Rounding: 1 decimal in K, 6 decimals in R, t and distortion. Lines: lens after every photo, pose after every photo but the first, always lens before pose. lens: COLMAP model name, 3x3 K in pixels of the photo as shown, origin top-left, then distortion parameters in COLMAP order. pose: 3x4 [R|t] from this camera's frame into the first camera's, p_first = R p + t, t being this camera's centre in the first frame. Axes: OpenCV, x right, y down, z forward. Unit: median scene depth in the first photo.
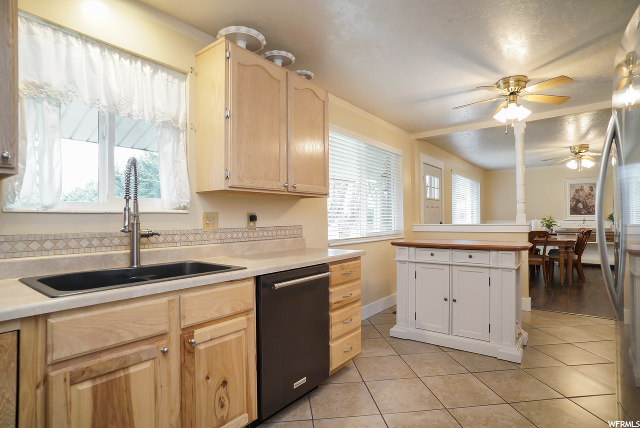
lens RADIAL K [[331.2, 0, 320.0], [0, 331.2, 214.0], [0, 0, 1]] dist [-0.004991, -0.000494]
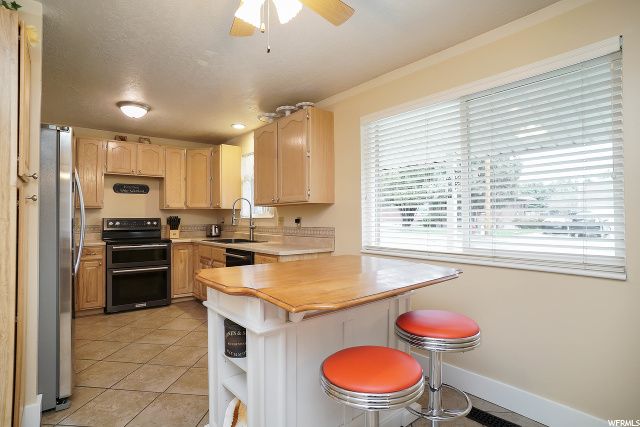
lens RADIAL K [[332.8, 0, 316.4], [0, 332.8, 213.8], [0, 0, 1]] dist [-0.050152, 0.000375]
pose [[-0.234744, -0.009132, -0.972014, 1.317903], [0.011994, 0.999853, -0.012290, 0.001505], [0.971983, -0.014543, -0.234600, 1.545271]]
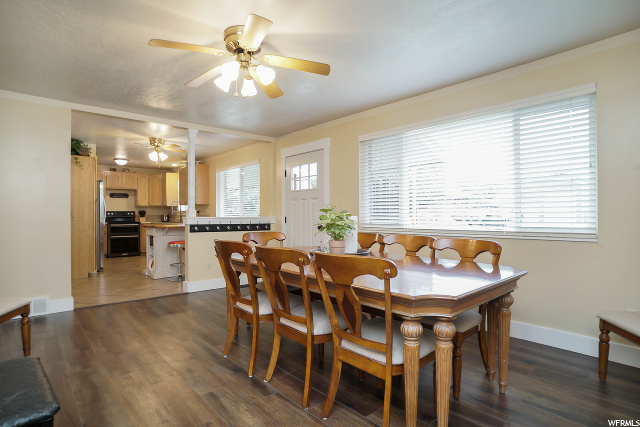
lens RADIAL K [[332.8, 0, 316.4], [0, 332.8, 213.8], [0, 0, 1]] dist [-0.050152, 0.000375]
pose [[-0.185114, 0.005547, -0.982701, 2.984745], [0.013112, 0.999909, 0.003174, 0.040443], [0.982630, -0.012297, -0.185170, 2.962587]]
